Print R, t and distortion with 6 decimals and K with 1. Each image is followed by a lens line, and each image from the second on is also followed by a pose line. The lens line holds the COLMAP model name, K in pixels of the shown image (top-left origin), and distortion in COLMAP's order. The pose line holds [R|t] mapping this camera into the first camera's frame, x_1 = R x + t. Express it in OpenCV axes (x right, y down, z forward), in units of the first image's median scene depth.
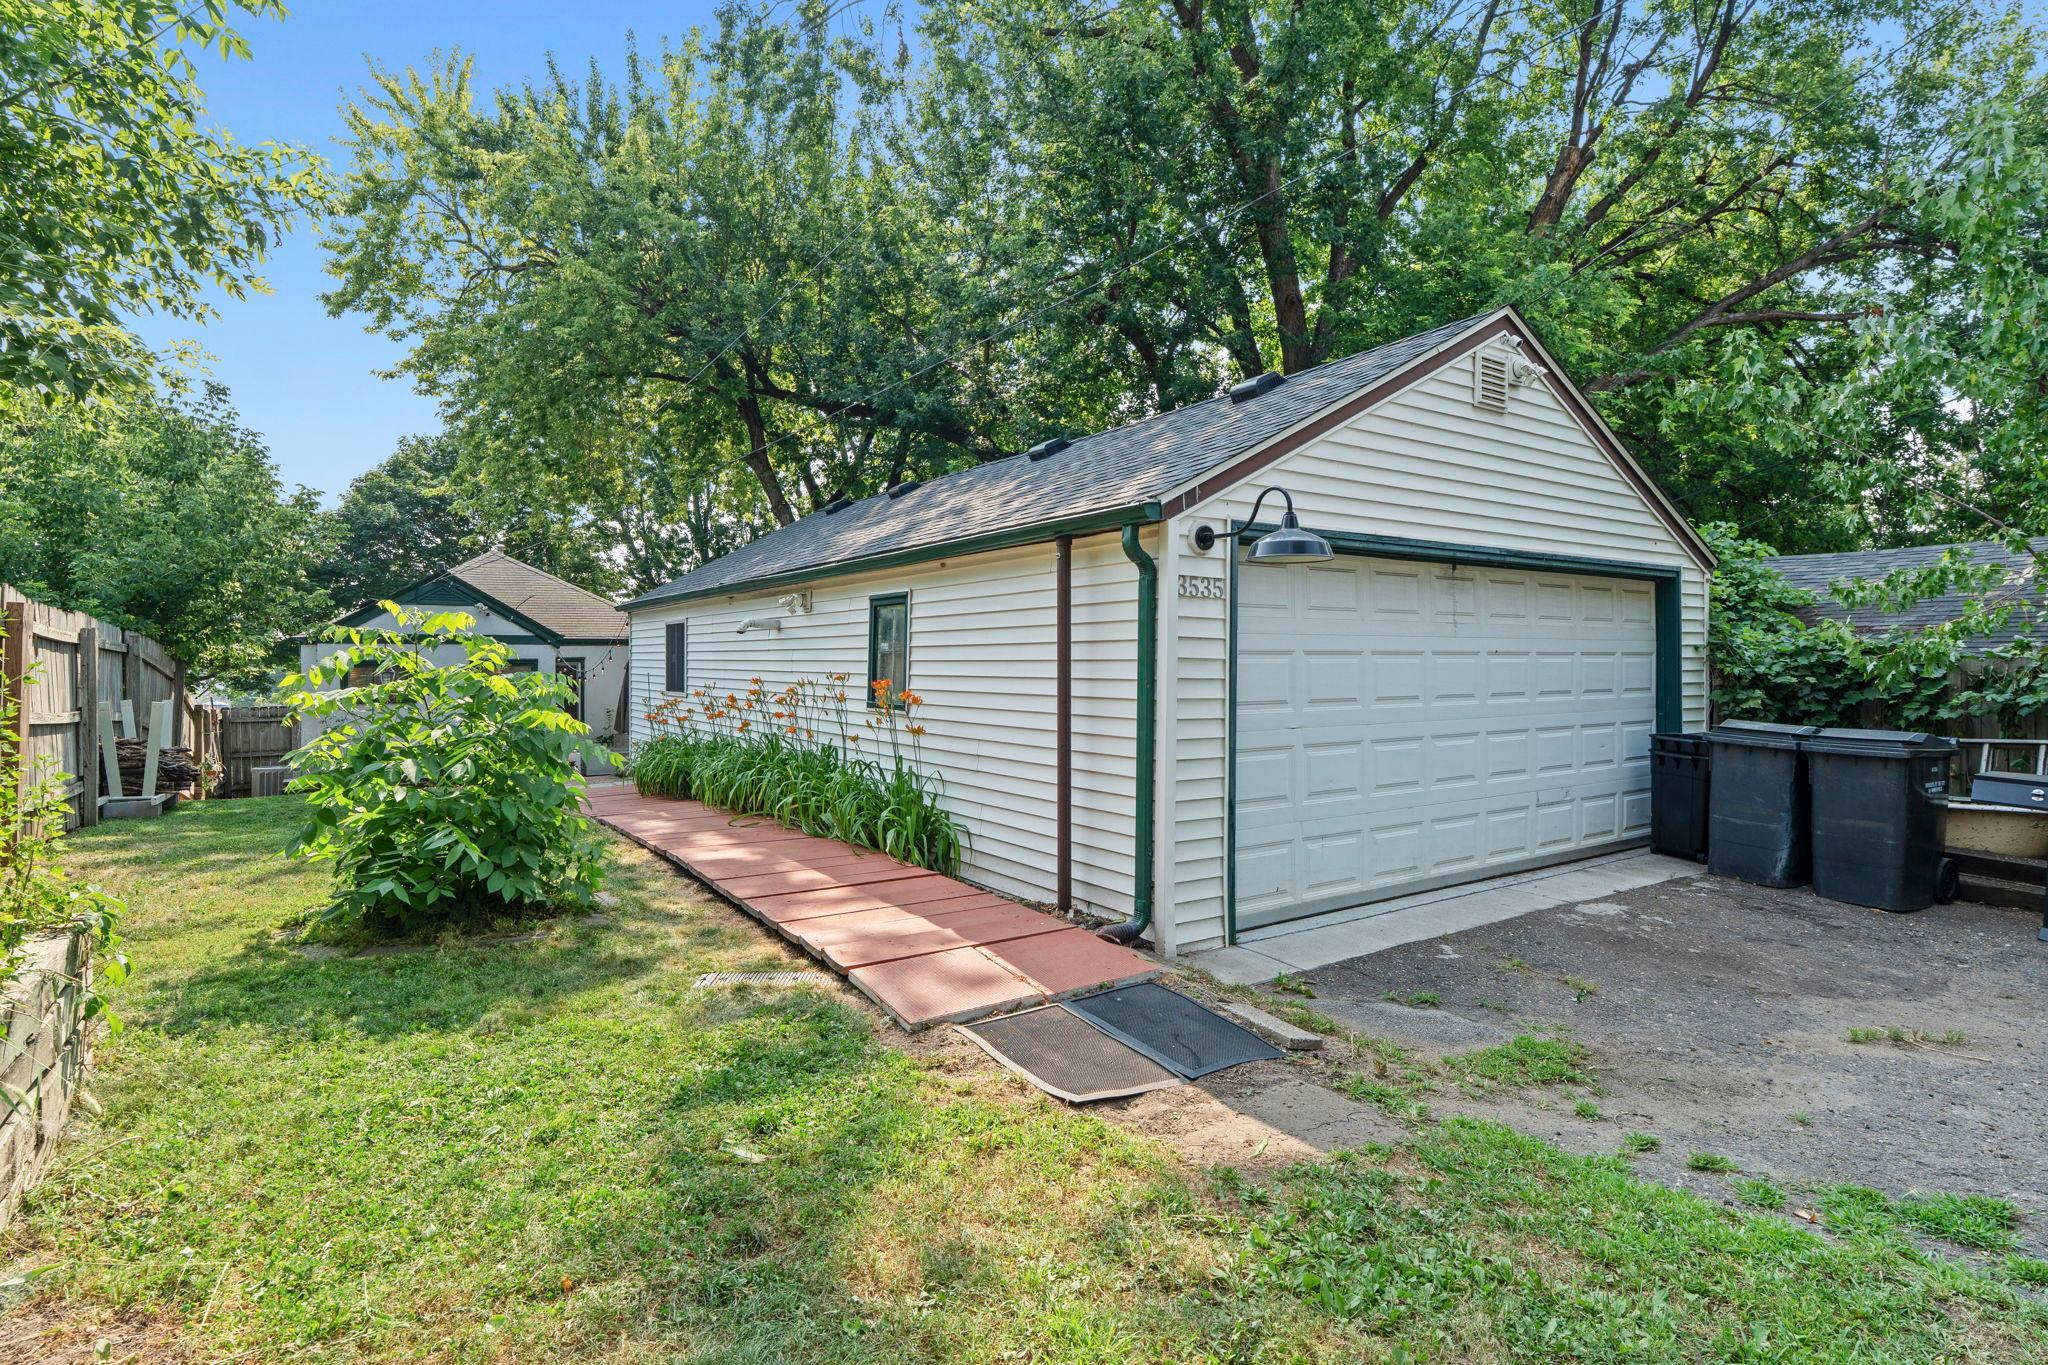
lens RADIAL K [[1030.6, 0, 1027.4], [0, 1030.6, 635.3], [0, 0, 1]] dist [-0.000978, -0.000245]
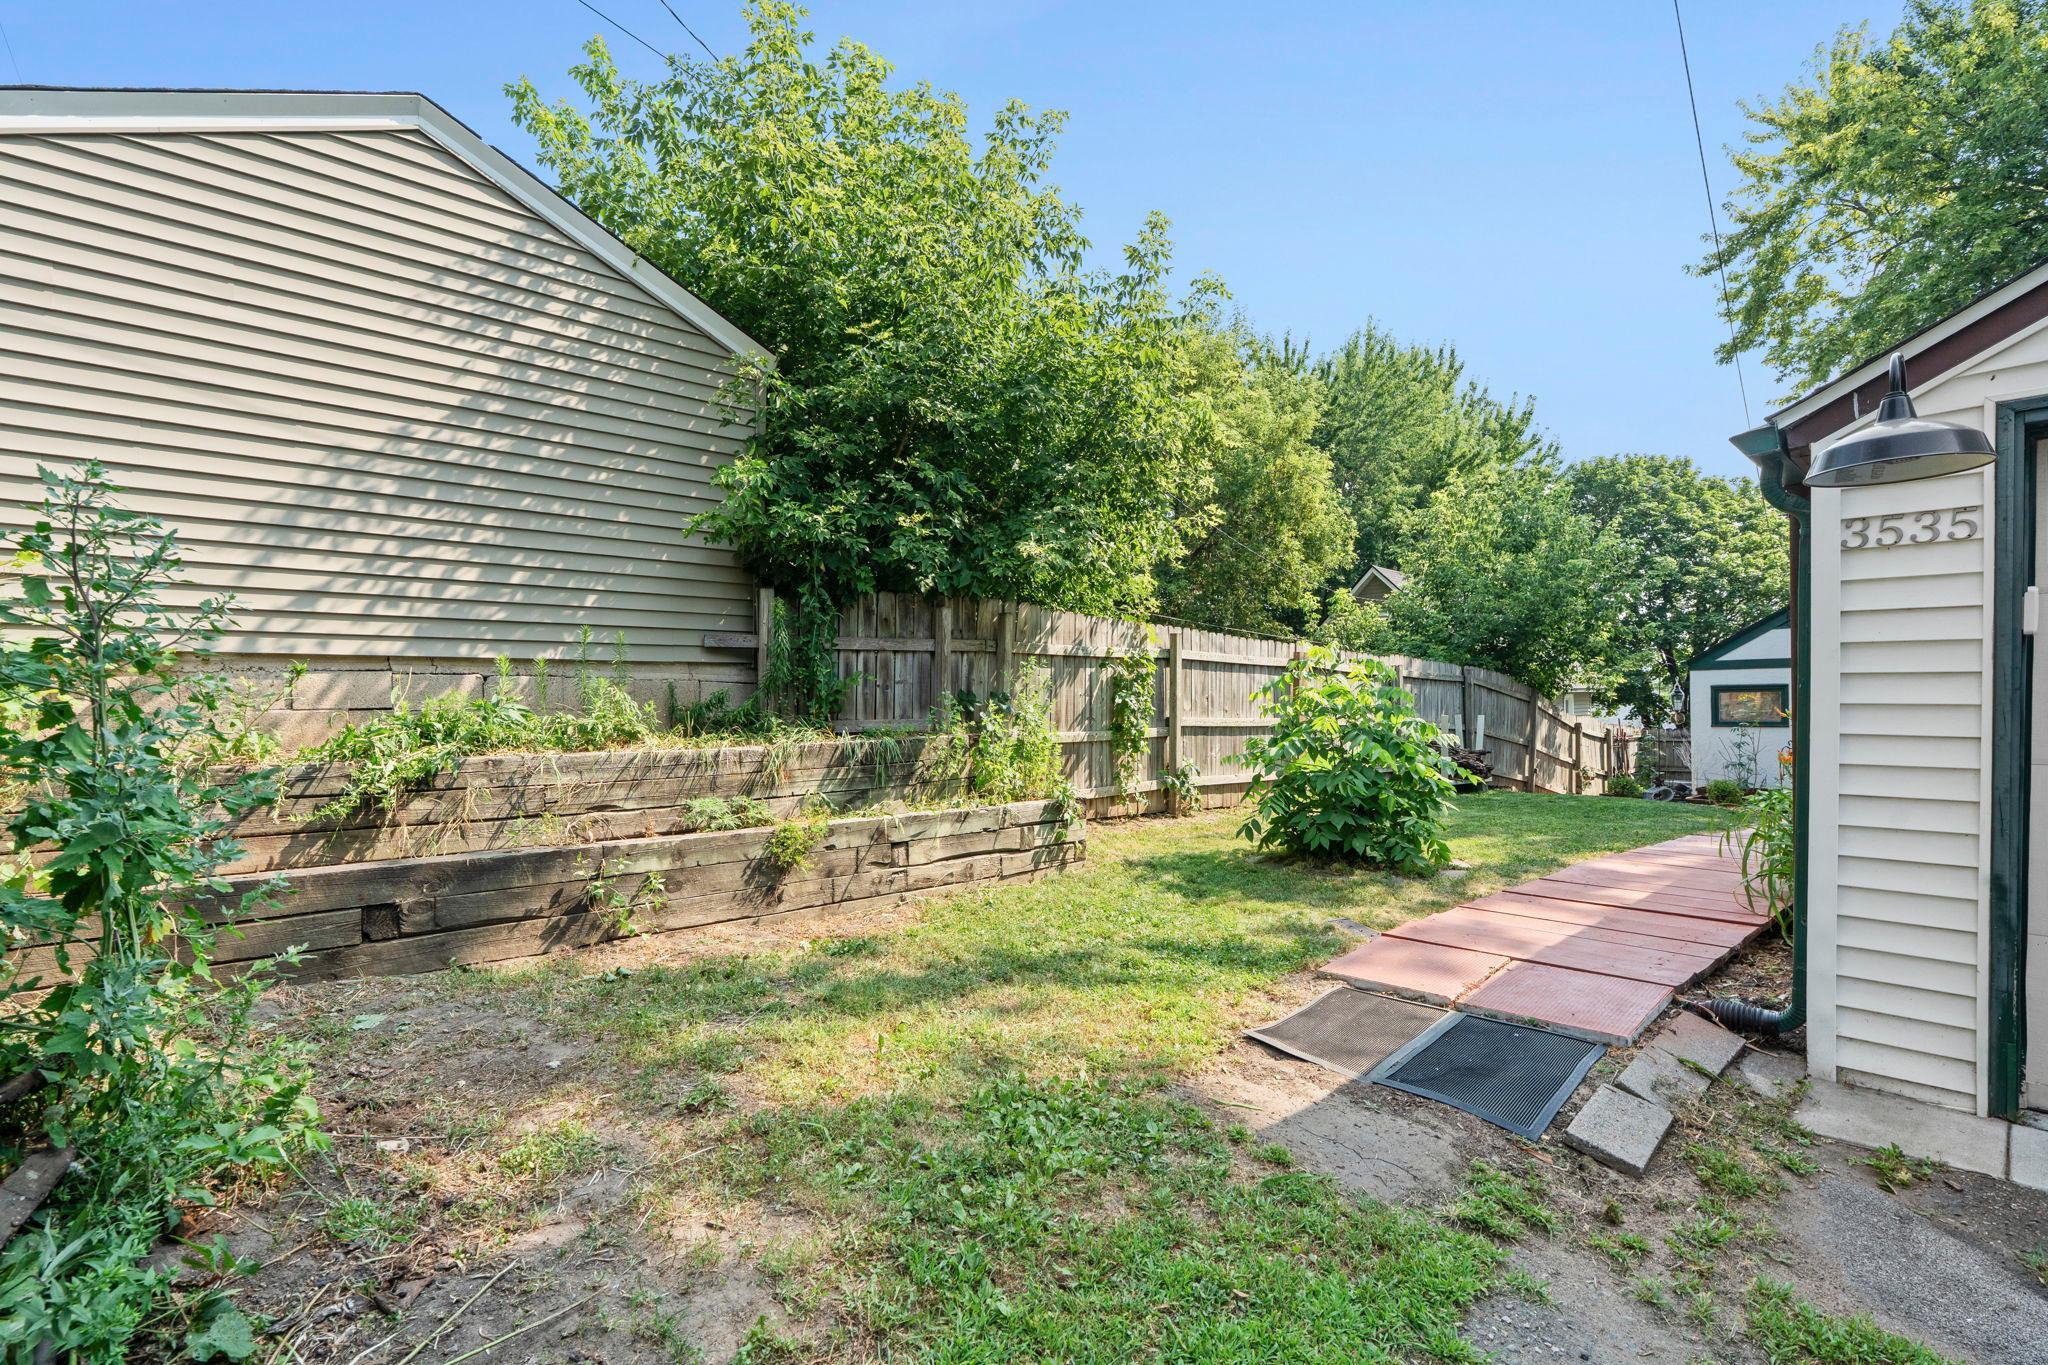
lens RADIAL K [[973.6, 0, 1026.4], [0, 973.6, 708.0], [0, 0, 1]] dist [-0.000485, -0.000205]
pose [[0.159595, 0.011844, -0.987111, 0.949048], [0.027206, 0.999495, 0.016391, 0.050506], [0.986808, -0.029472, 0.159192, 0.509256]]
